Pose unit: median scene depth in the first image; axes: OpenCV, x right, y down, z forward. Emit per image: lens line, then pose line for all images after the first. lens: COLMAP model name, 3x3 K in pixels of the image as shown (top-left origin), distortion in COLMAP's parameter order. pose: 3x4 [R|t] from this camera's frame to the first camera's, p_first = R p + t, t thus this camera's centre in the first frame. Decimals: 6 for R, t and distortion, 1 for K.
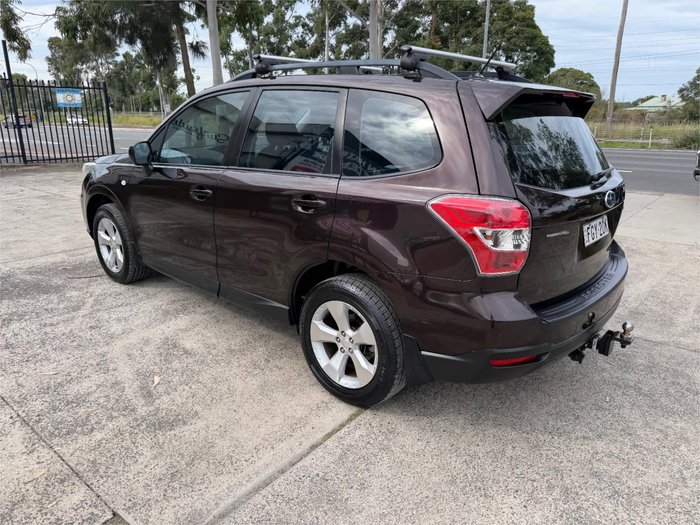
lens RADIAL K [[496.6, 0, 347.5], [0, 496.6, 265.1], [0, 0, 1]] dist [0.021025, -0.031443]
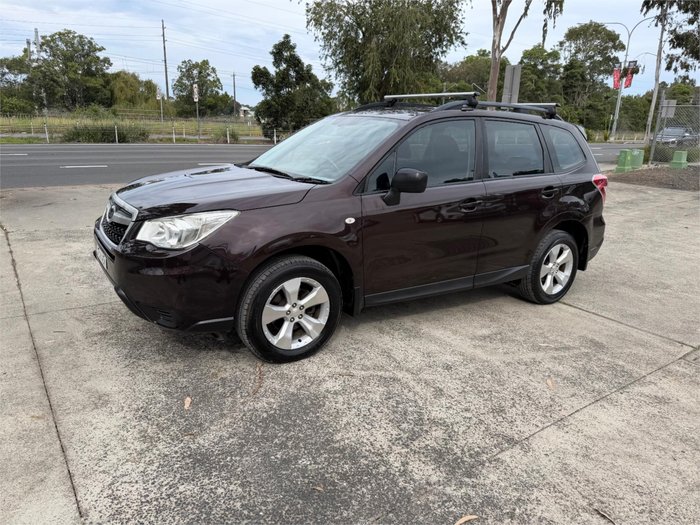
lens RADIAL K [[496.6, 0, 345.5], [0, 496.6, 252.4], [0, 0, 1]] dist [0.021025, -0.031443]
pose [[0.262742, -0.241806, 0.934075, -1.593619], [0.244875, 0.953103, 0.177852, -0.338771], [-0.933275, 0.182003, 0.309632, 0.991371]]
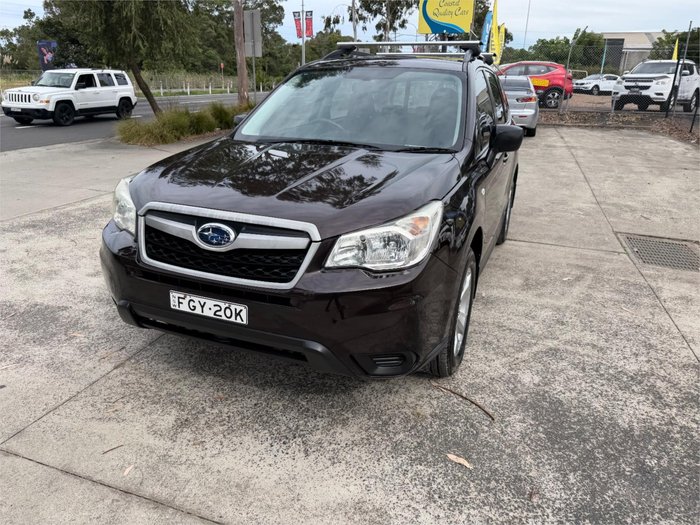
lens RADIAL K [[496.6, 0, 343.5], [0, 496.6, 254.8], [0, 0, 1]] dist [0.021025, -0.031443]
pose [[-0.328883, -0.324639, 0.886818, -1.357138], [0.255543, 0.873431, 0.414508, -0.561834], [-0.909139, 0.362944, -0.204297, 1.766994]]
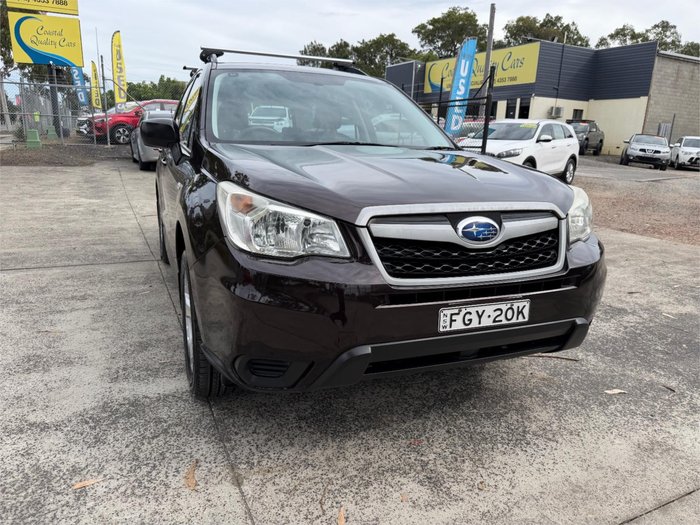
lens RADIAL K [[496.6, 0, 347.2], [0, 496.6, 264.3], [0, 0, 1]] dist [0.021025, -0.031443]
pose [[-0.897937, -0.145877, 0.415245, -0.807648], [0.088682, 0.864156, 0.495348, -0.614846], [-0.431096, 0.481616, -0.763021, 2.297745]]
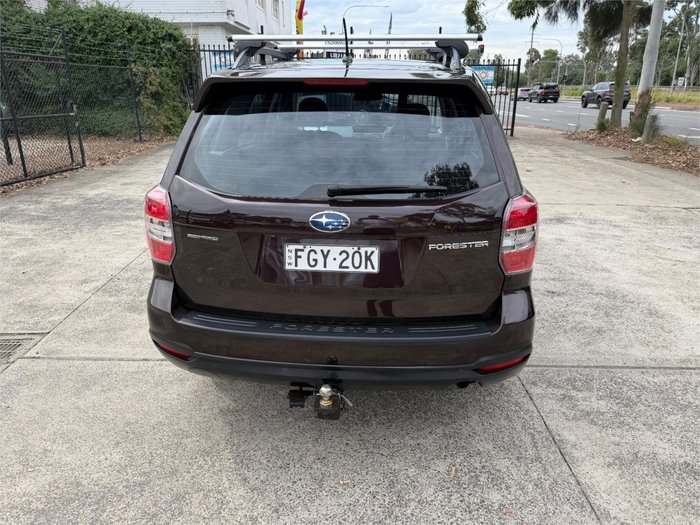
lens RADIAL K [[496.6, 0, 351.8], [0, 496.6, 264.0], [0, 0, 1]] dist [0.021025, -0.031443]
pose [[0.601840, 0.267527, -0.752474, 0.916338], [-0.231988, 0.960157, 0.155818, -0.157606], [0.764180, 0.080788, 0.639924, 0.441460]]
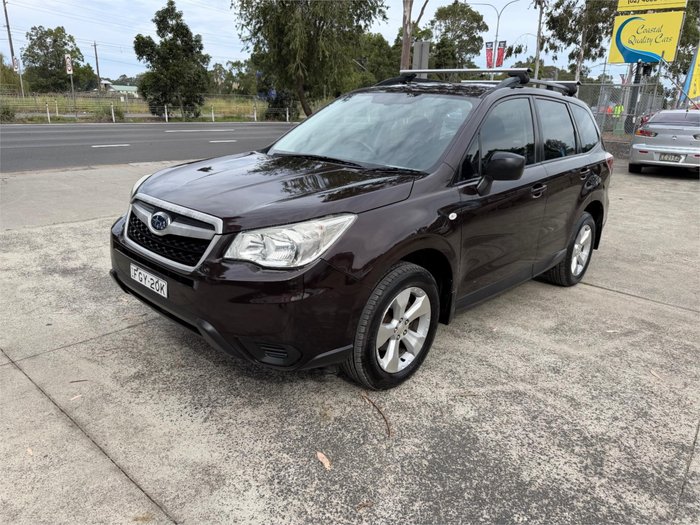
lens RADIAL K [[496.6, 0, 345.0], [0, 496.6, 254.2], [0, 0, 1]] dist [0.021025, -0.031443]
pose [[0.029861, -0.296015, 0.954716, -1.486807], [0.251581, 0.926619, 0.279434, -0.455446], [-0.967376, 0.231844, 0.102141, 1.414342]]
